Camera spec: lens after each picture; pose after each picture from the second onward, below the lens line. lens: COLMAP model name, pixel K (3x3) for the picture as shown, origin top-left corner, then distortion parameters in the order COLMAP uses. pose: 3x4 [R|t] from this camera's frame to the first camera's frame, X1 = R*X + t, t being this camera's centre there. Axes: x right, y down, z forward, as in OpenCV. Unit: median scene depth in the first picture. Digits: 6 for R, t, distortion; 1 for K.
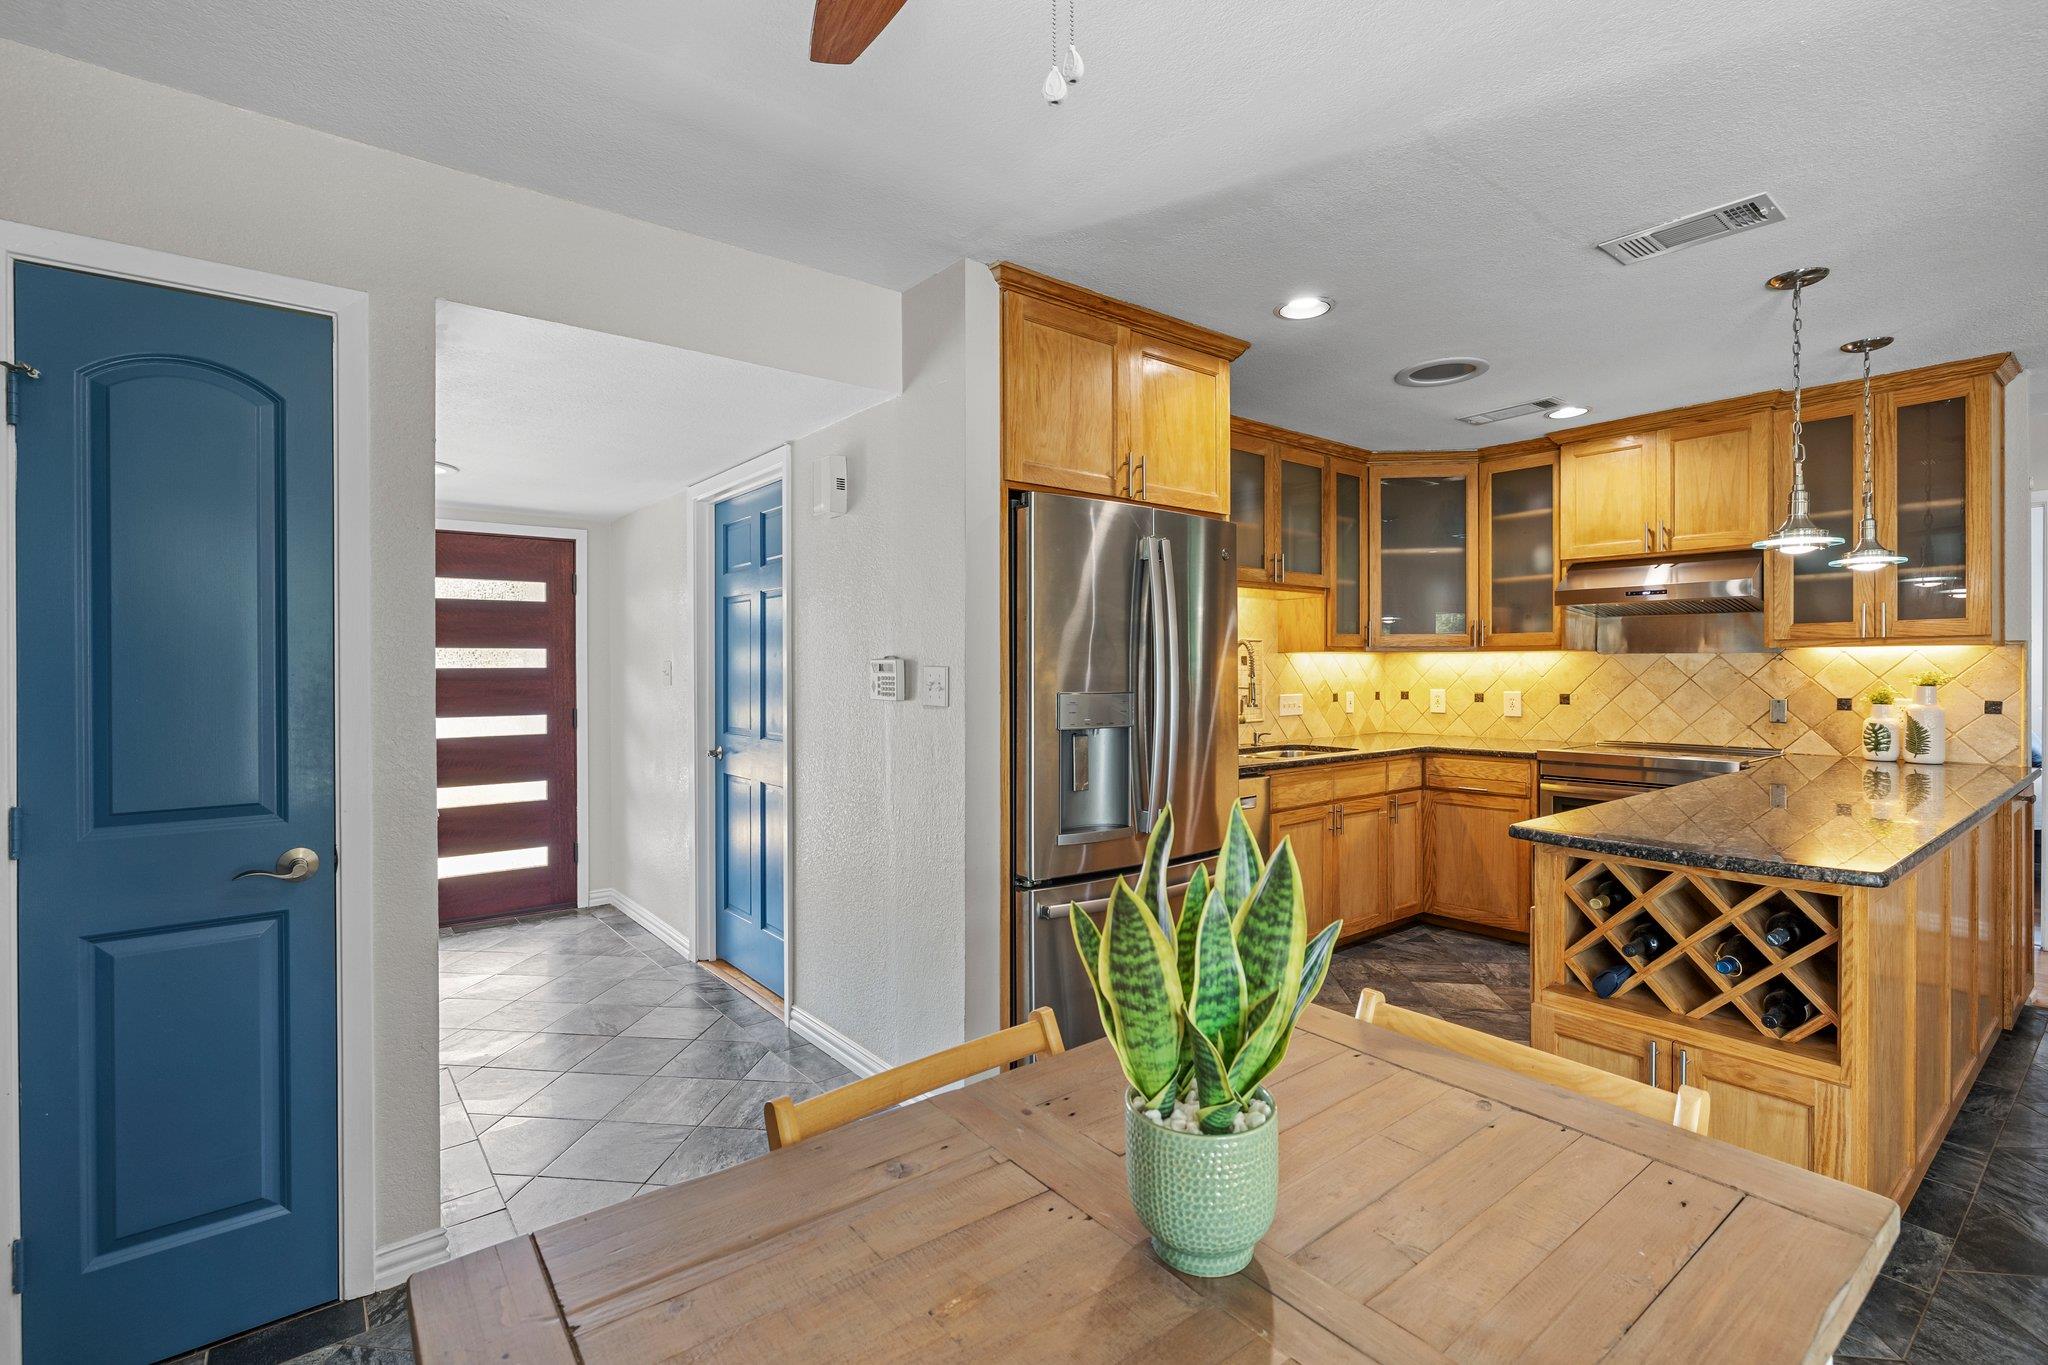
lens RADIAL K [[916.8, 0, 1031.0], [0, 916.8, 668.8], [0, 0, 1]] dist [-0.008206, 0.001600]
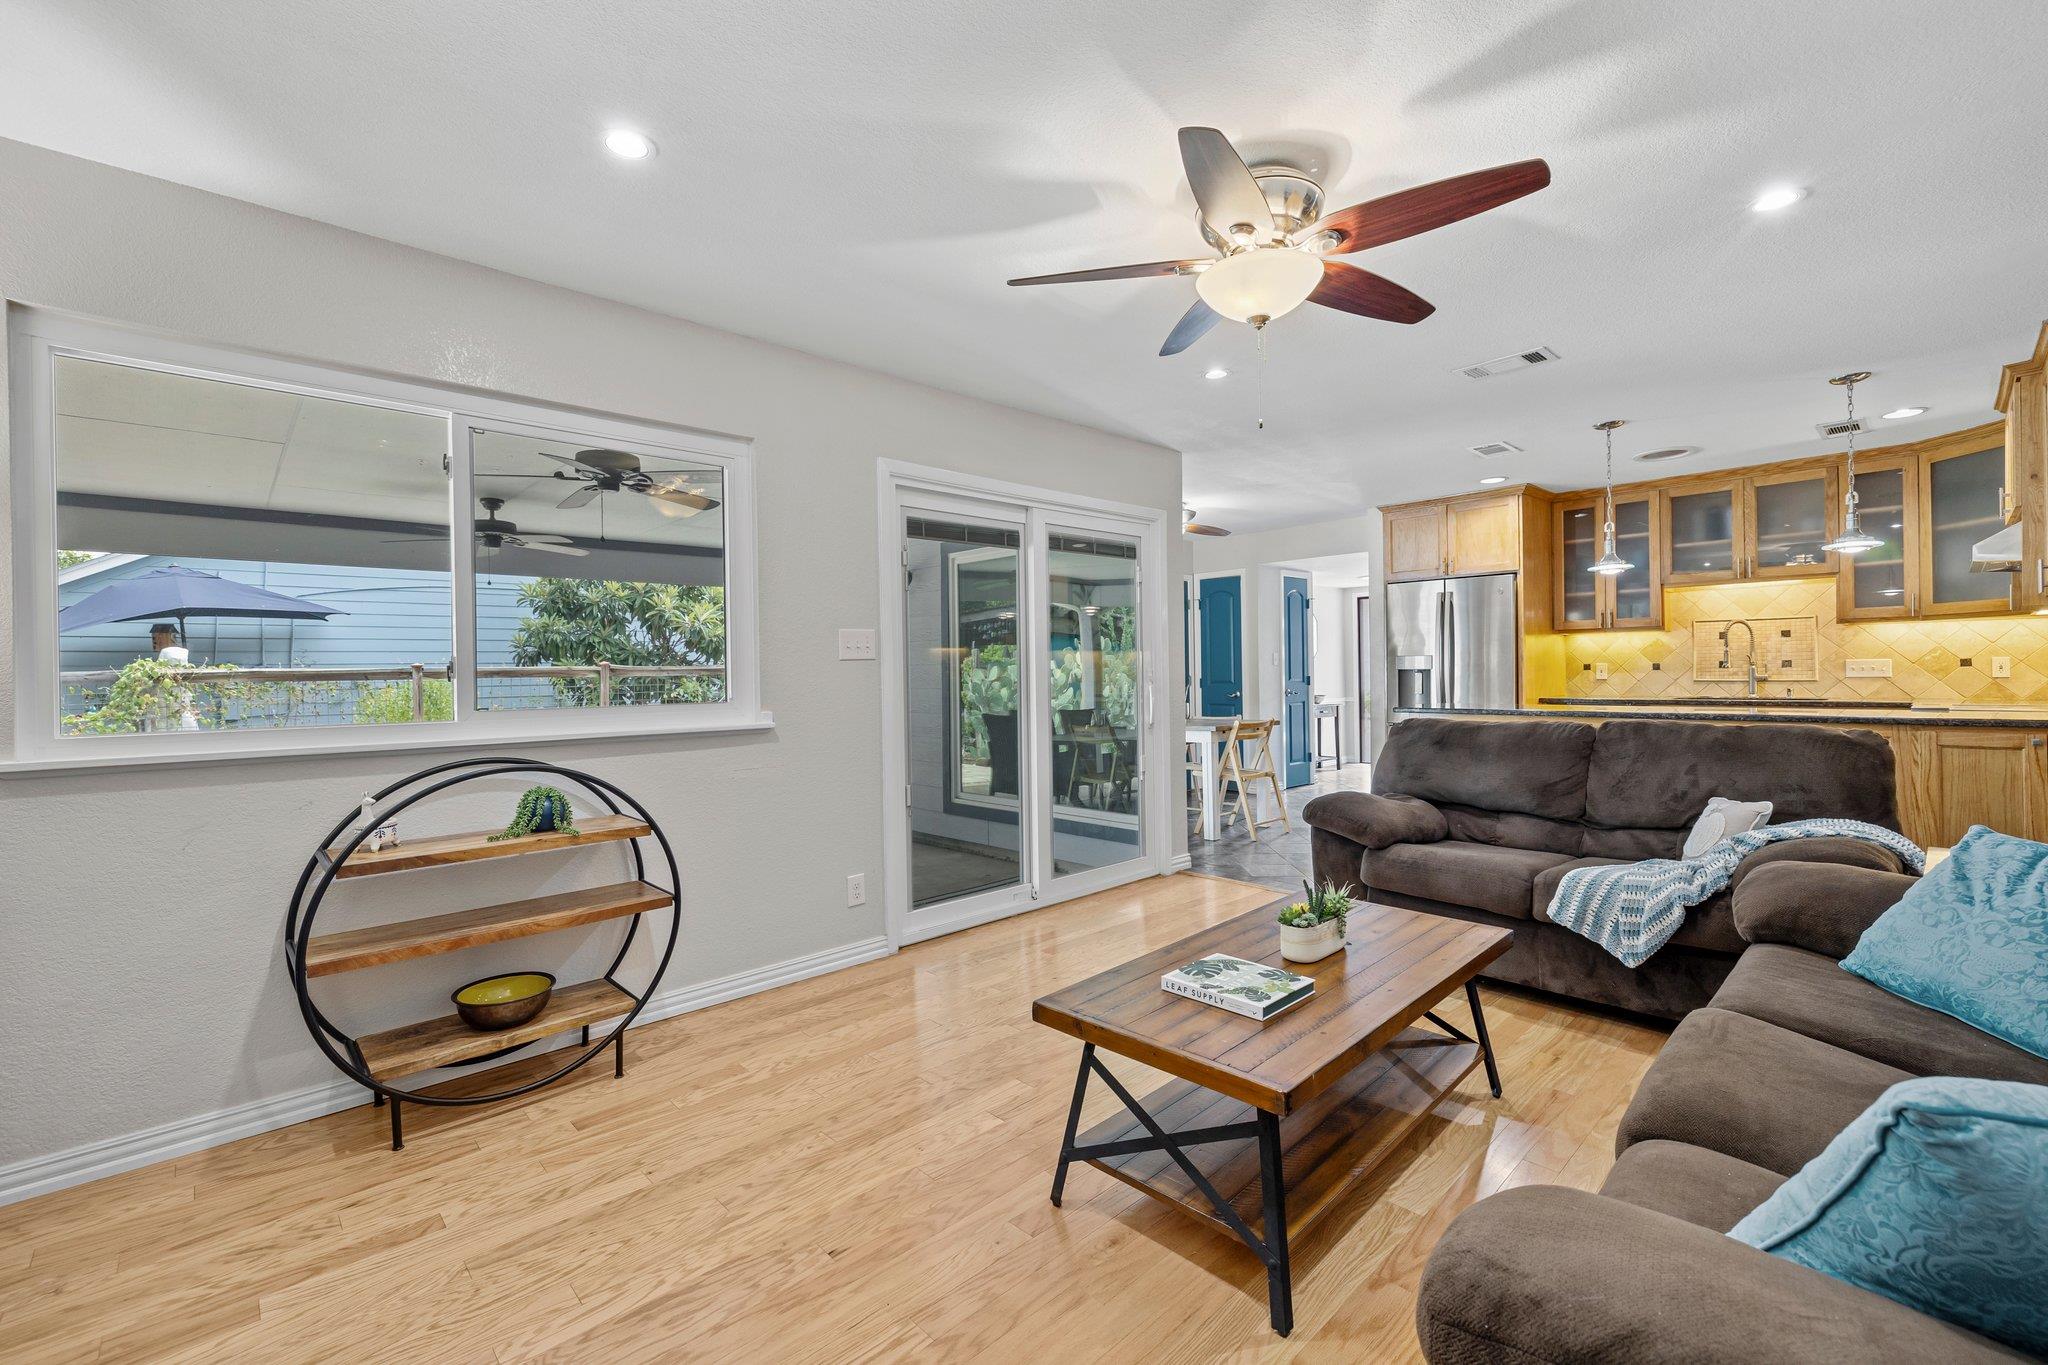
lens RADIAL K [[857.7, 0, 987.6], [0, 857.7, 675.8], [0, 0, 1]] dist [-0.001999, -0.000607]
pose [[0.060675, 0.002520, -0.998154, 1.591709], [0.012514, 0.999916, 0.003285, 0.038059], [0.998079, -0.012690, 0.060638, -0.241985]]
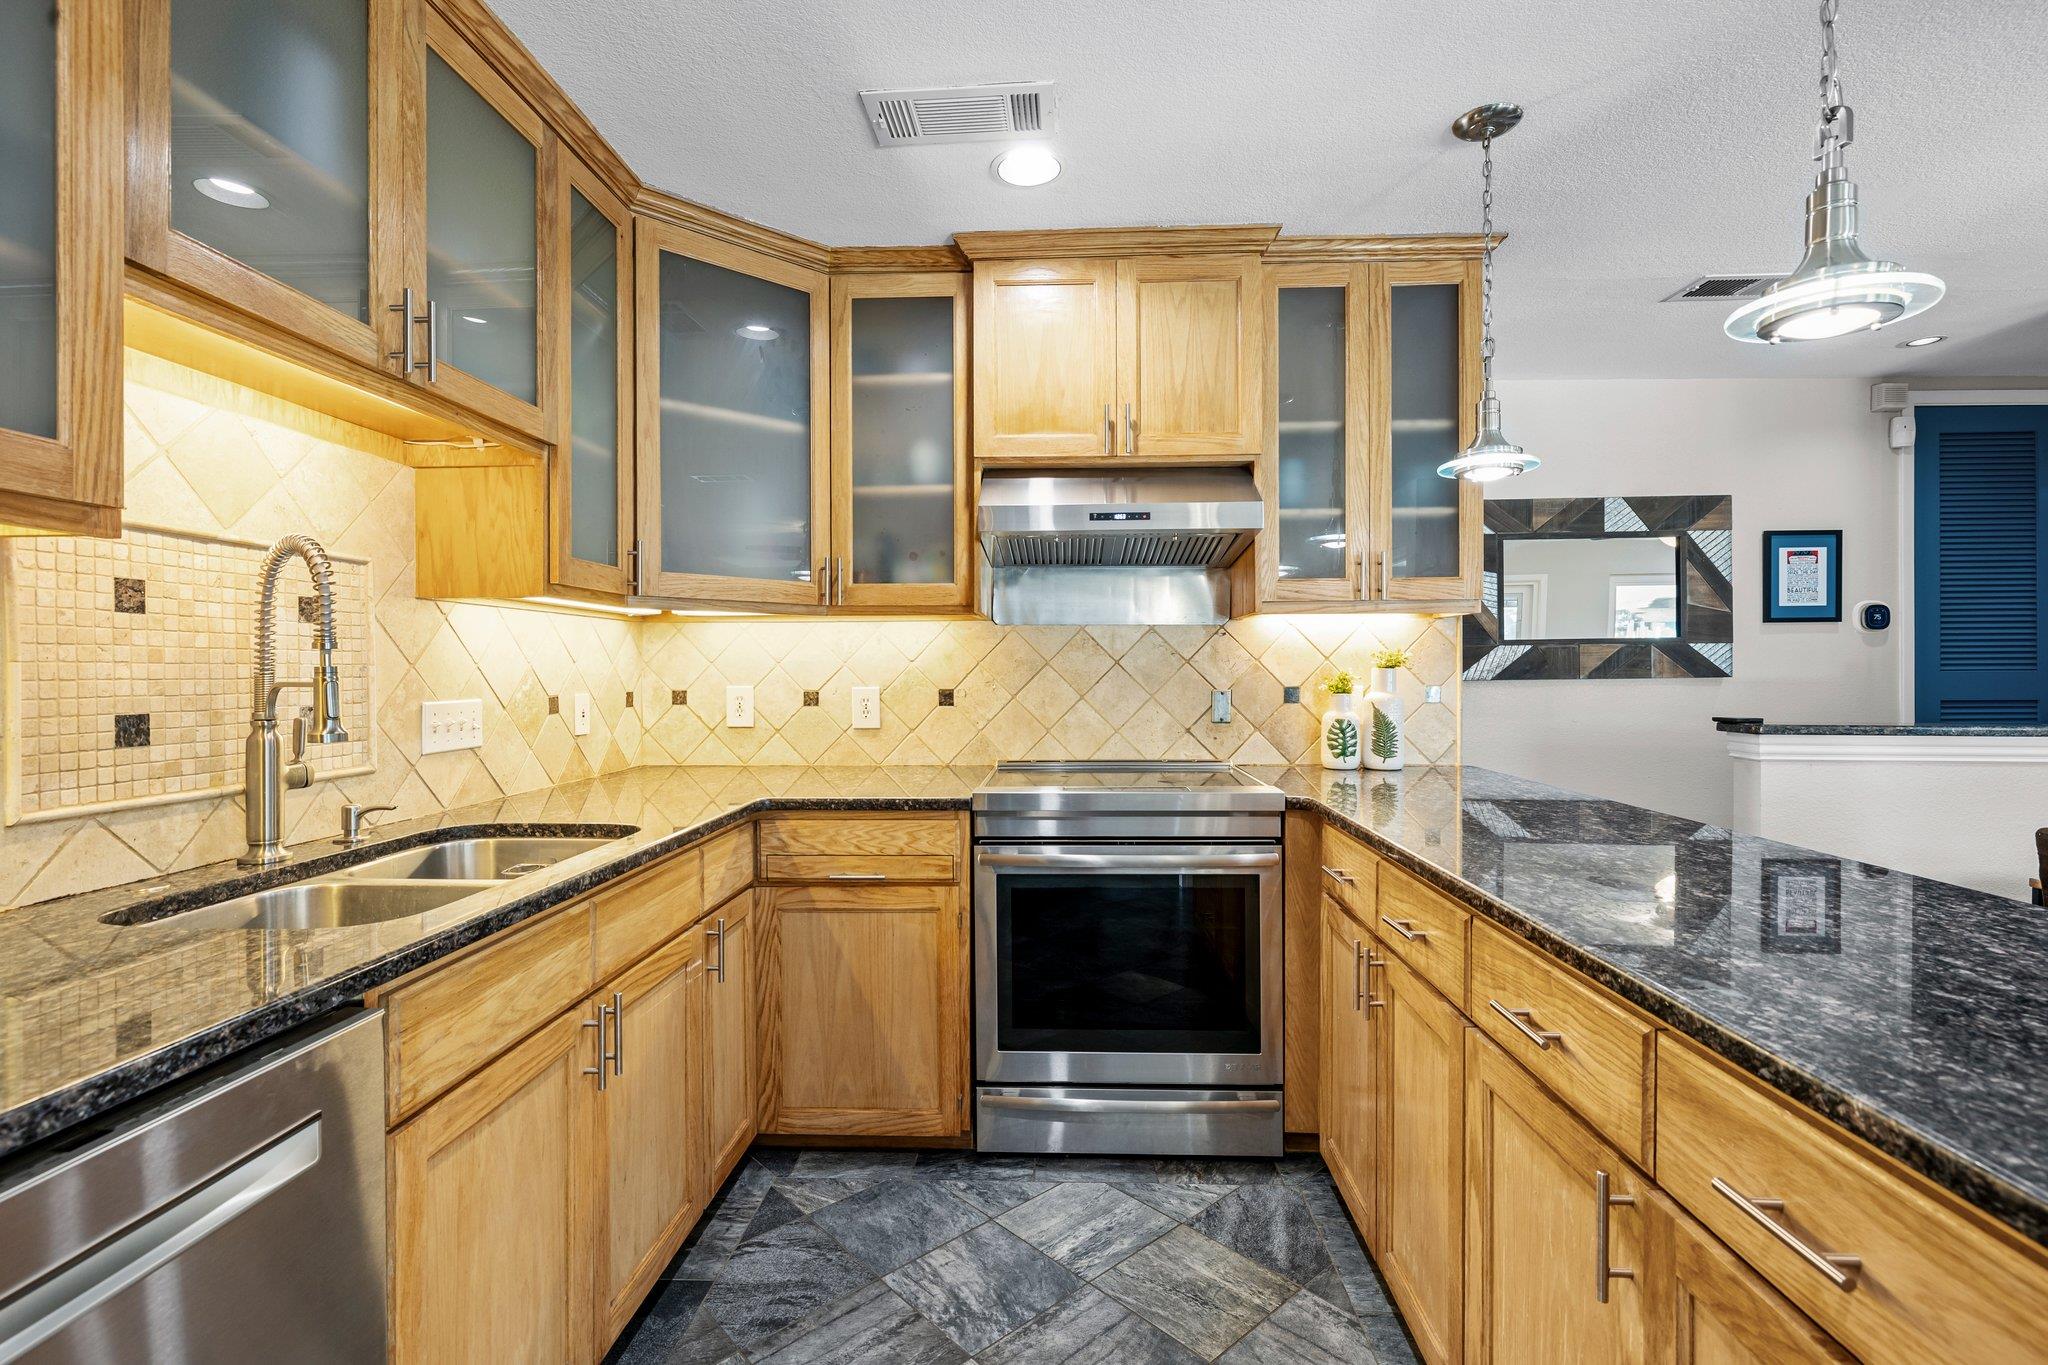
lens RADIAL K [[916.8, 0, 1003.7], [0, 916.8, 675.4], [0, 0, 1]] dist [-0.008206, 0.001600]
pose [[0.670366, -0.004556, 0.742017, 0.171918], [0.002828, 0.999990, 0.003585, 0.018805], [-0.742025, -0.000305, 0.670372, 0.642177]]
